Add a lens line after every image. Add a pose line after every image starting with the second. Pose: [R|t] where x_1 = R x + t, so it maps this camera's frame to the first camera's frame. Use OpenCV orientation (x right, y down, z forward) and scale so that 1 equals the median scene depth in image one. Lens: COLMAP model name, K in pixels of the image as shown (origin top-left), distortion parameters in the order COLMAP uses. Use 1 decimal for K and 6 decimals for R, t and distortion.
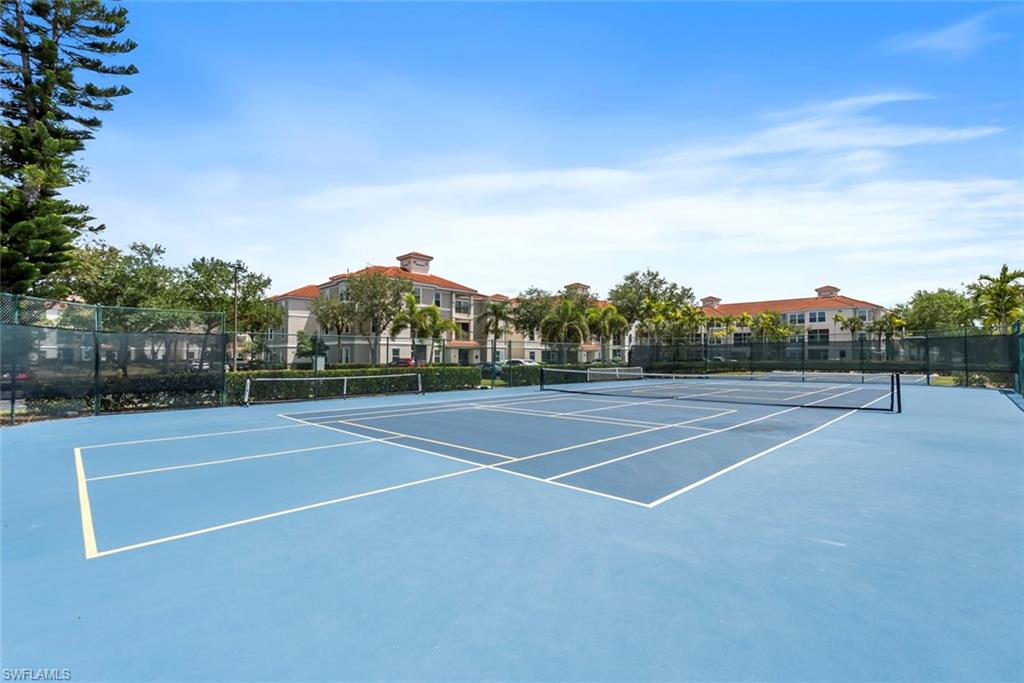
lens RADIAL K [[461.5, 0, 511.9], [0, 461.5, 355.1], [0, 0, 1]] dist [0.003001, 0.000470]
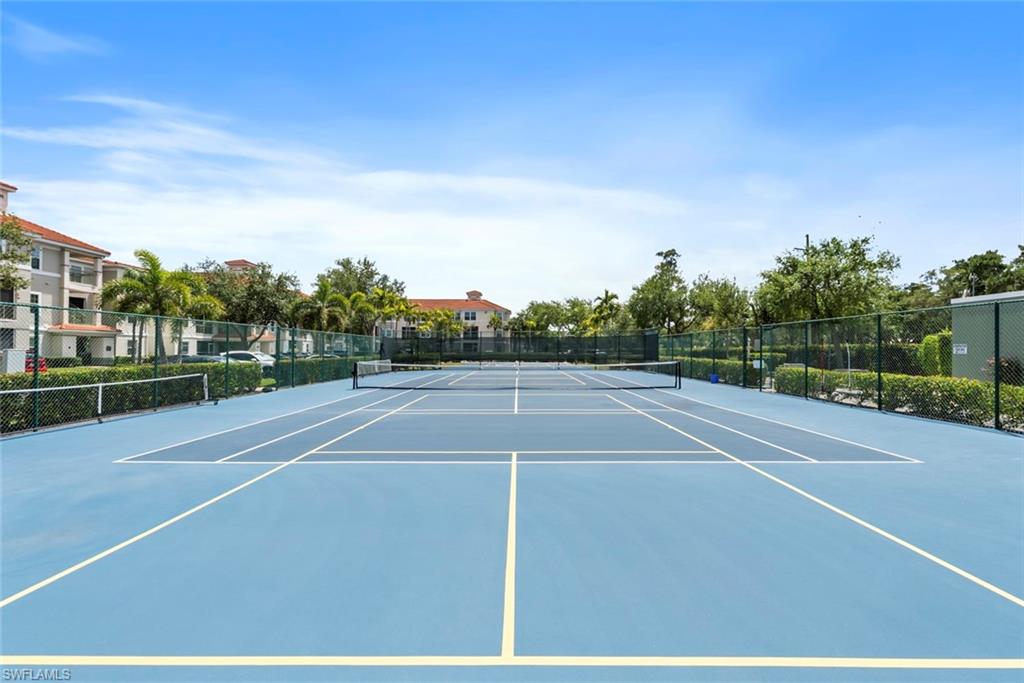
lens RADIAL K [[470.8, 0, 512.0], [0, 470.8, 341.5], [0, 0, 1]] dist [-0.001342, -0.000142]
pose [[0.711516, 0.014861, 0.702513, -0.142959], [-0.006198, 0.999870, -0.014874, 0.000401], [-0.702643, 0.006229, 0.711515, 0.079815]]
